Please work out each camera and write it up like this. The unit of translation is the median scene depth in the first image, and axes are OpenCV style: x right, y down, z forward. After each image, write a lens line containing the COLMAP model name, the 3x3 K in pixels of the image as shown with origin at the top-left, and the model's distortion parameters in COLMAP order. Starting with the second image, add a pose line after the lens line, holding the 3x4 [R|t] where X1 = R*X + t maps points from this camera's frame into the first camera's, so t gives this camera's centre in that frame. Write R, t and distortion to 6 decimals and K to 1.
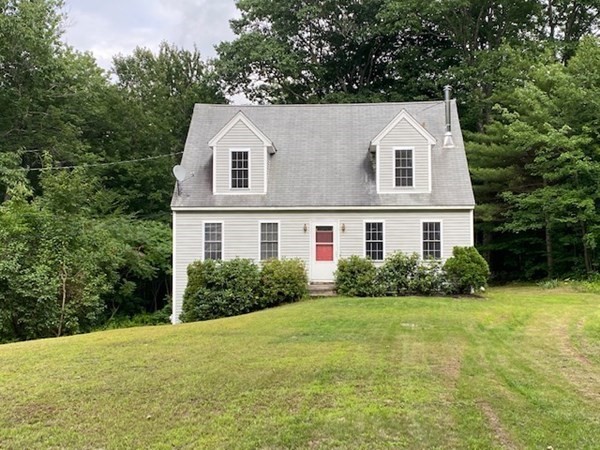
lens RADIAL K [[781.9, 0, 300.0], [0, 781.9, 225.0], [0, 0, 1]] dist [0.017289, 0.008857]
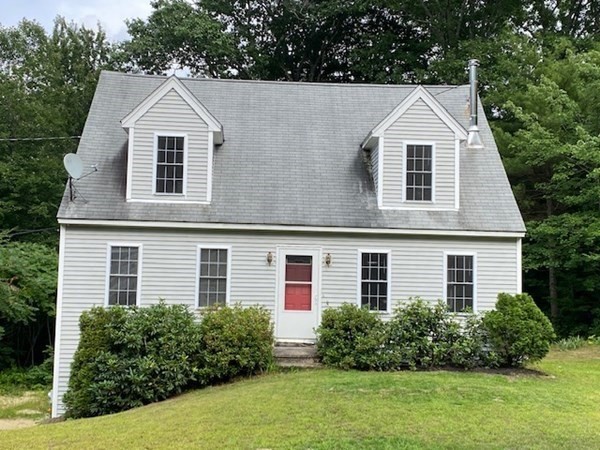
lens RADIAL K [[833.7, 0, 300.0], [0, 833.7, 225.0], [0, 0, 1]] dist [0.163006, -0.779120]
pose [[0.993014, 0.034457, 0.112857, -0.047058], [-0.030183, 0.998769, -0.039362, 0.002818], [-0.114075, 0.035680, 0.992831, 0.305575]]
